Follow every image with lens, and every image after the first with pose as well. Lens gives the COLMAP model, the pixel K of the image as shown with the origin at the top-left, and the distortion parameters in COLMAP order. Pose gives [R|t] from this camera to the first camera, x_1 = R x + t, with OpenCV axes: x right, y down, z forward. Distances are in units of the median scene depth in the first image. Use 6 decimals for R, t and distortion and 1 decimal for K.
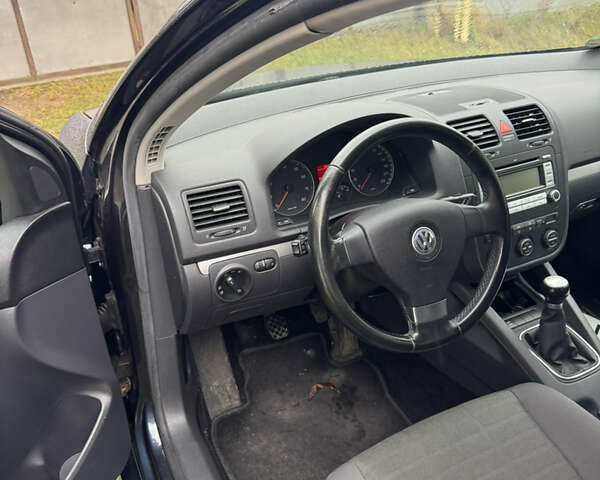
lens RADIAL K [[577.8, 0, 300.2], [0, 577.8, 235.7], [0, 0, 1]] dist [0.168889, -0.319381]
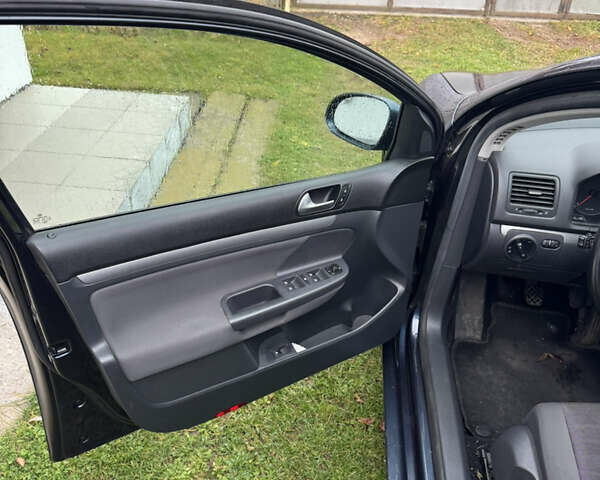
lens RADIAL K [[577.8, 0, 300.2], [0, 577.8, 235.7], [0, 0, 1]] dist [0.168889, -0.319381]
pose [[0.845912, 0.363328, -0.390418, -0.021799], [-0.322803, 0.931530, 0.167482, -0.006519], [0.424537, -0.015647, 0.905275, -0.366623]]
